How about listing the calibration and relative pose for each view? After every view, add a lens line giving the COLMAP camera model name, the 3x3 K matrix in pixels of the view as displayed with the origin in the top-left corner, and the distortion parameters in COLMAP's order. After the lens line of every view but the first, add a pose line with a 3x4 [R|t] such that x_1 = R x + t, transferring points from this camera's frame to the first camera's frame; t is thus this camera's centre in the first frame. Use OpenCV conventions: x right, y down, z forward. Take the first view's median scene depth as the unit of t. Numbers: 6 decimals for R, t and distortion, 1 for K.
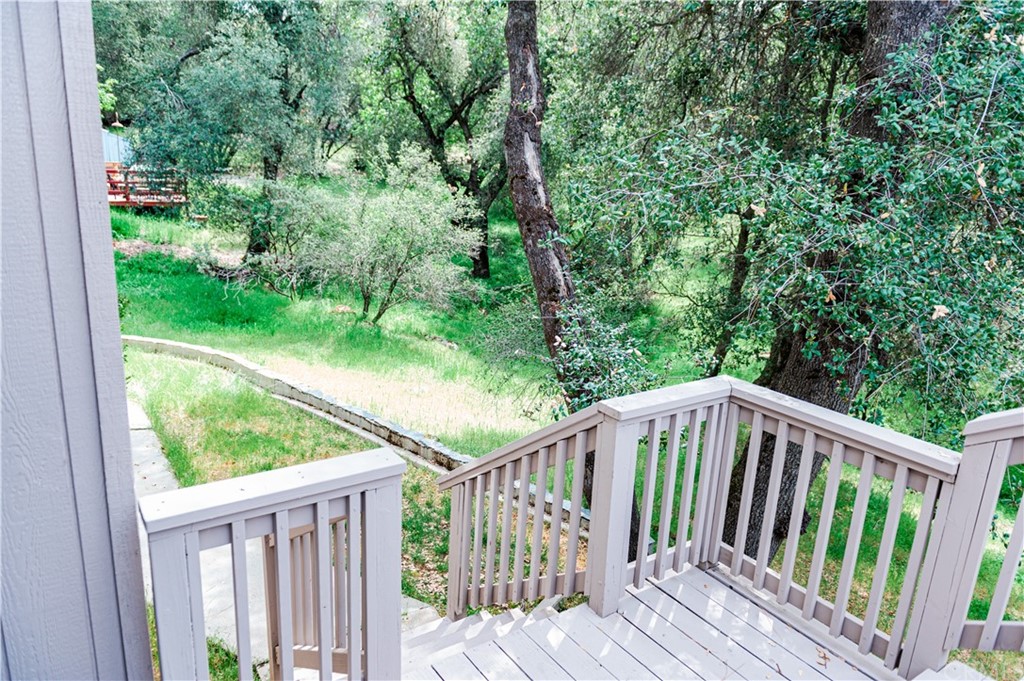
lens RADIAL K [[696.7, 0, 511.2], [0, 696.7, 338.6], [0, 0, 1]] dist [-0.008917, -0.000151]
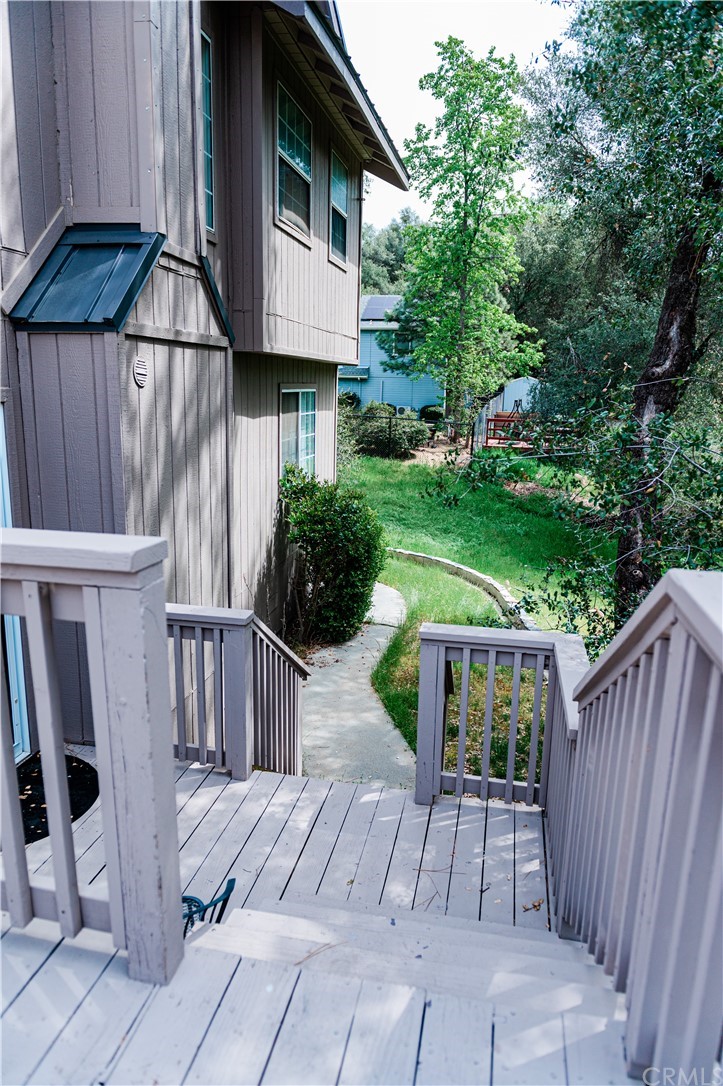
lens RADIAL K [[738.9, 0, 358.1], [0, 738.9, 547.5], [0, 0, 1]] dist [-0.008917, -0.000151]
pose [[0.687532, 0.125829, -0.715169, 0.271321], [-0.170832, 0.985258, 0.009118, -0.009337], [0.705773, 0.115905, 0.698892, -0.005371]]
